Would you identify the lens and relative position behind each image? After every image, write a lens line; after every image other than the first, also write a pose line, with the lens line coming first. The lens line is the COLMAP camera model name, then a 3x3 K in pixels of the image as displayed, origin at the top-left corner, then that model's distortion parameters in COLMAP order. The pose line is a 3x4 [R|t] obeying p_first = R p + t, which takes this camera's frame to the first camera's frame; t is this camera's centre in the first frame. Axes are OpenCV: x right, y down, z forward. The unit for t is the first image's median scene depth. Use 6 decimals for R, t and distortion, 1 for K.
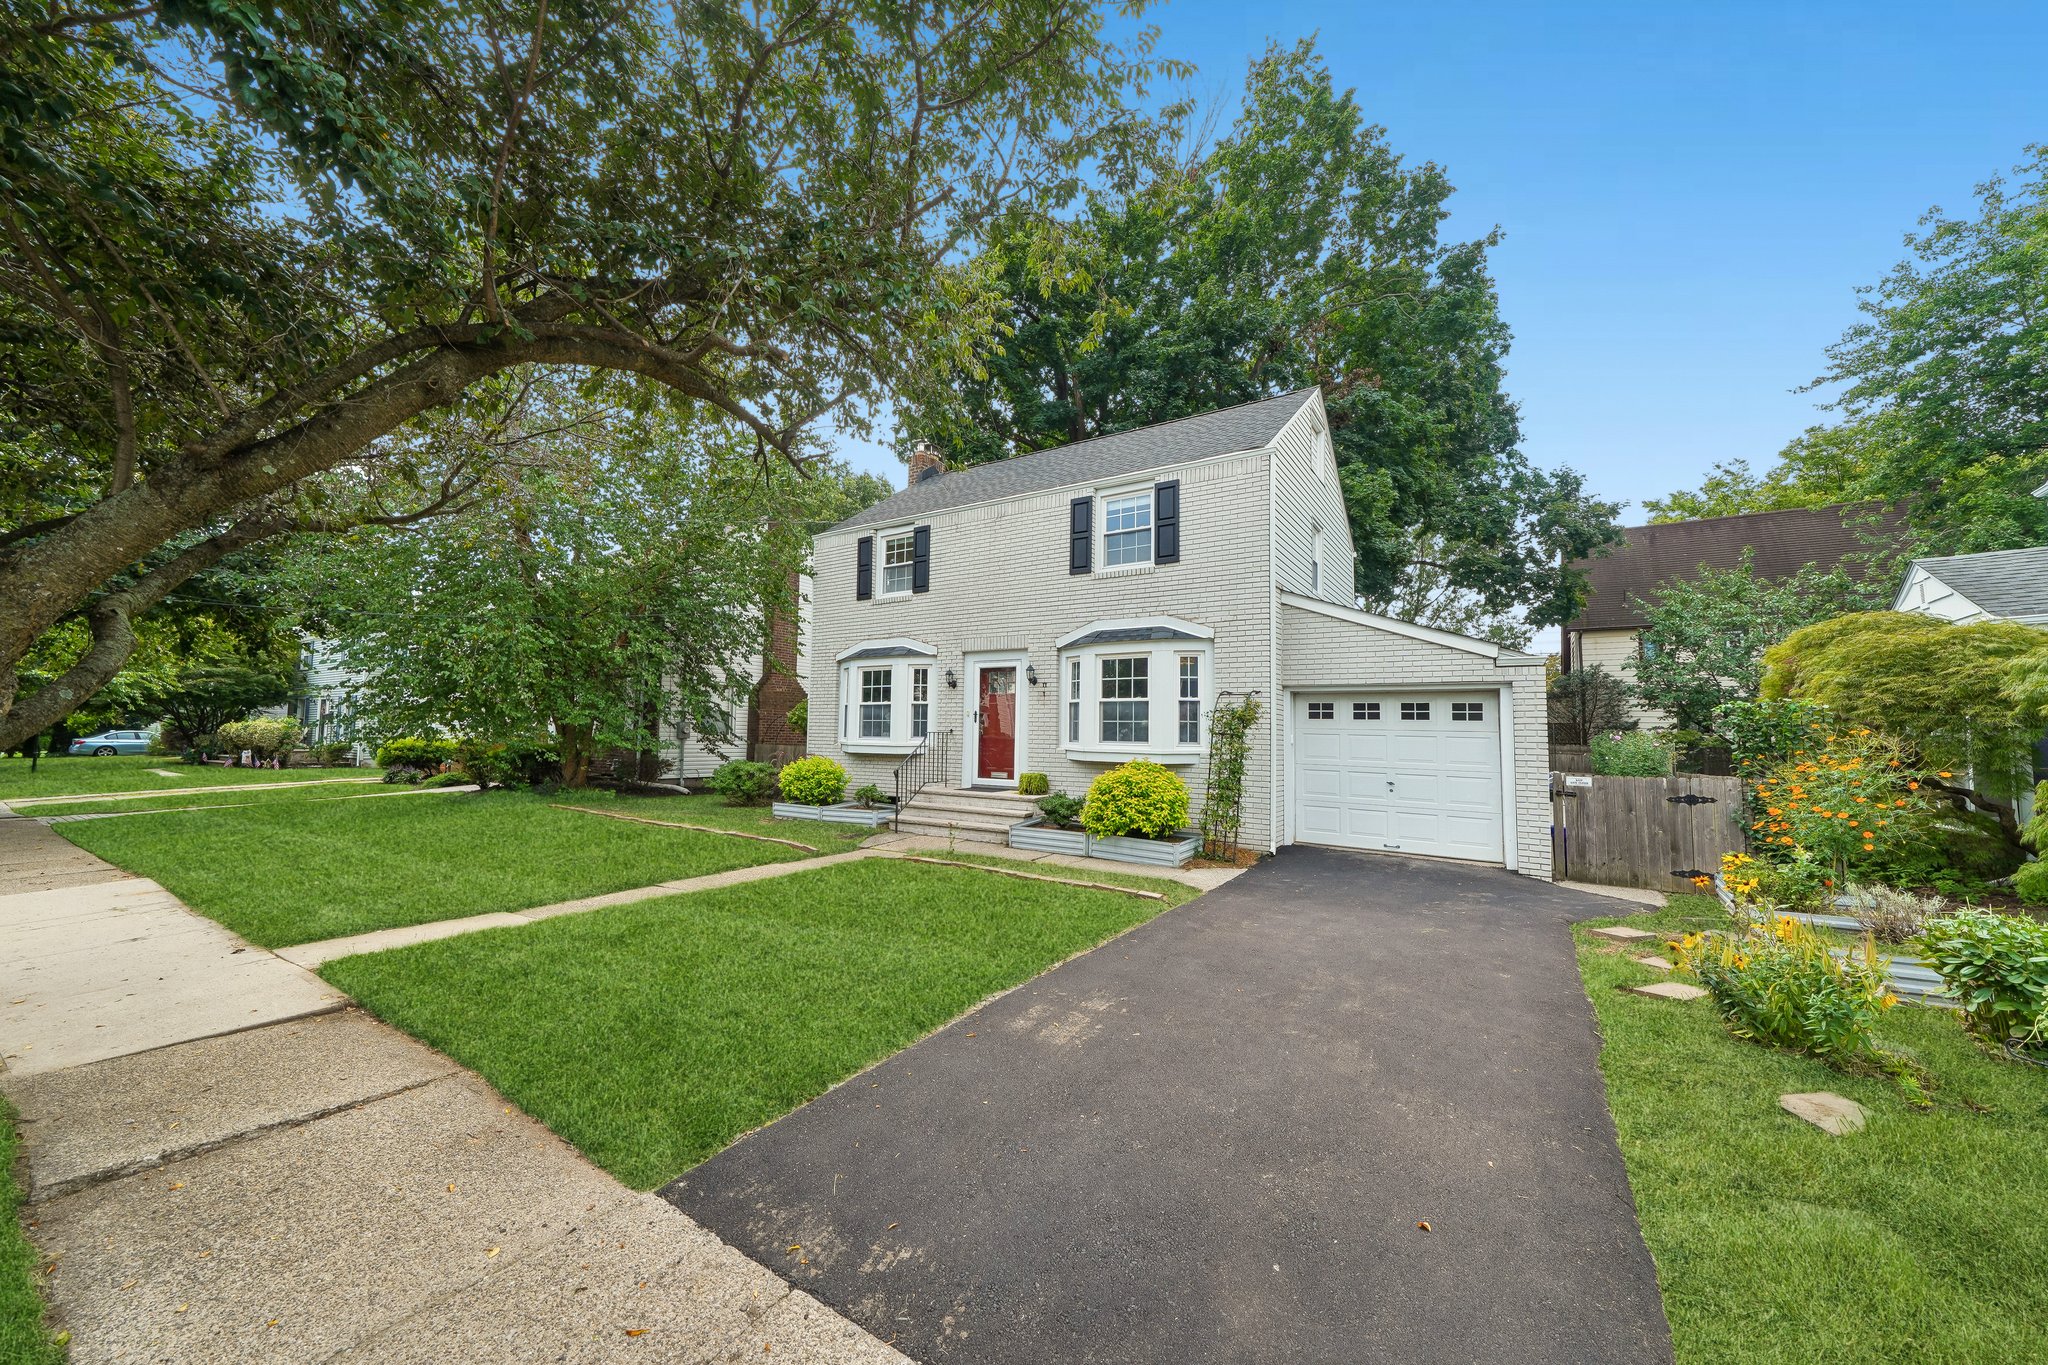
lens RADIAL K [[746.9, 0, 1022.2], [0, 746.9, 678.0], [0, 0, 1]] dist [0.024986, 0.000023]
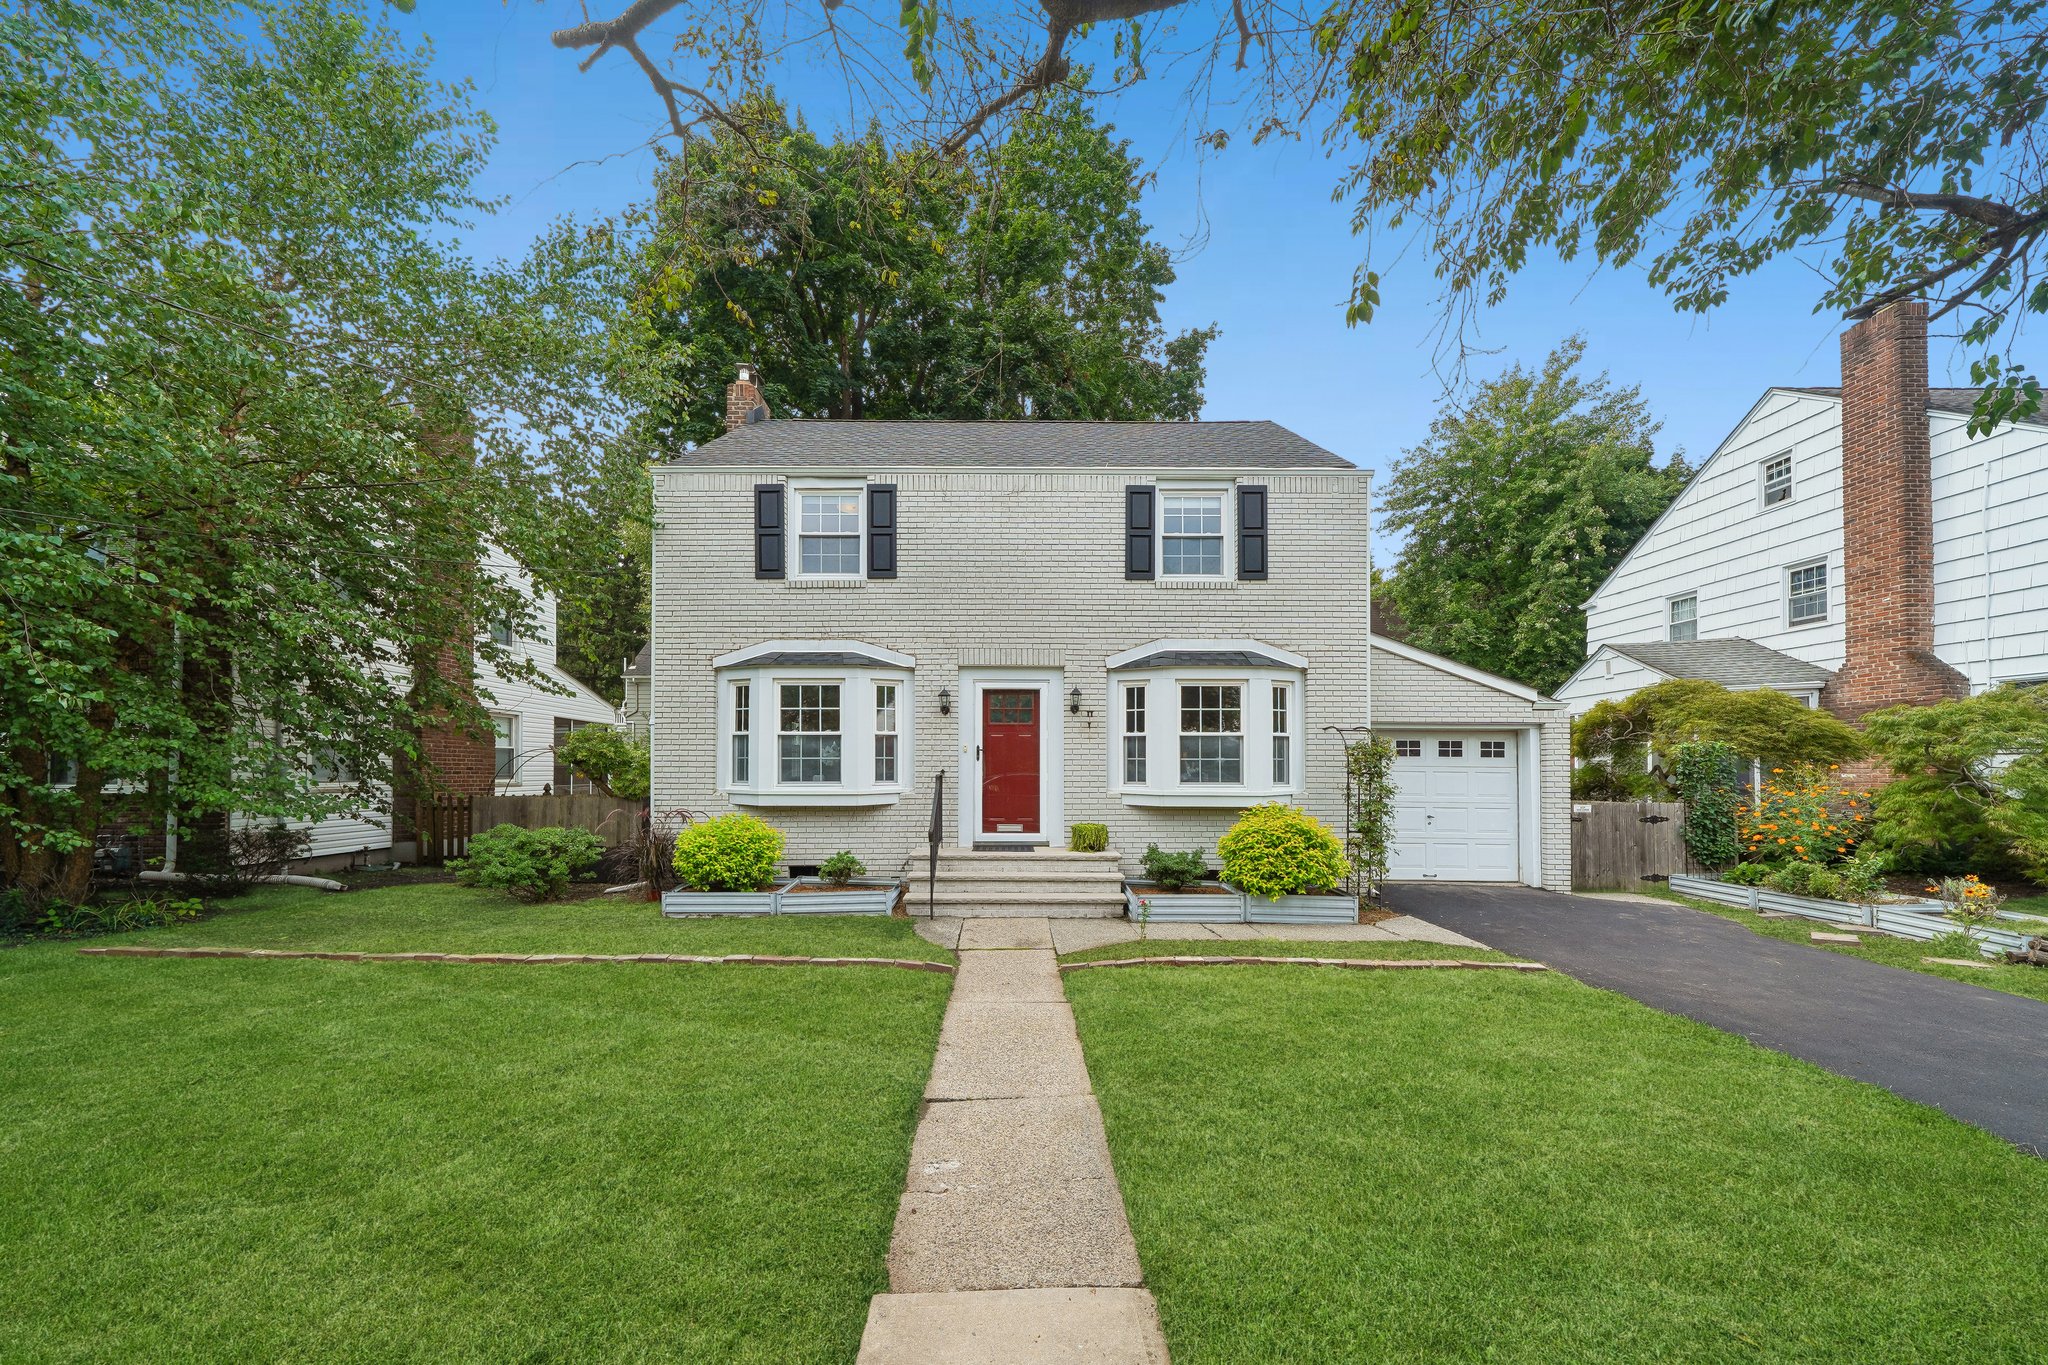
lens RADIAL K [[762.4, 0, 1027.1], [0, 762.4, 741.2], [0, 0, 1]] dist [-0.000678, -0.000039]
pose [[0.832138, 0.009641, 0.554485, -0.485270], [-0.030951, 0.999098, 0.029077, 0.017236], [-0.553705, -0.041358, 0.831685, 0.365141]]
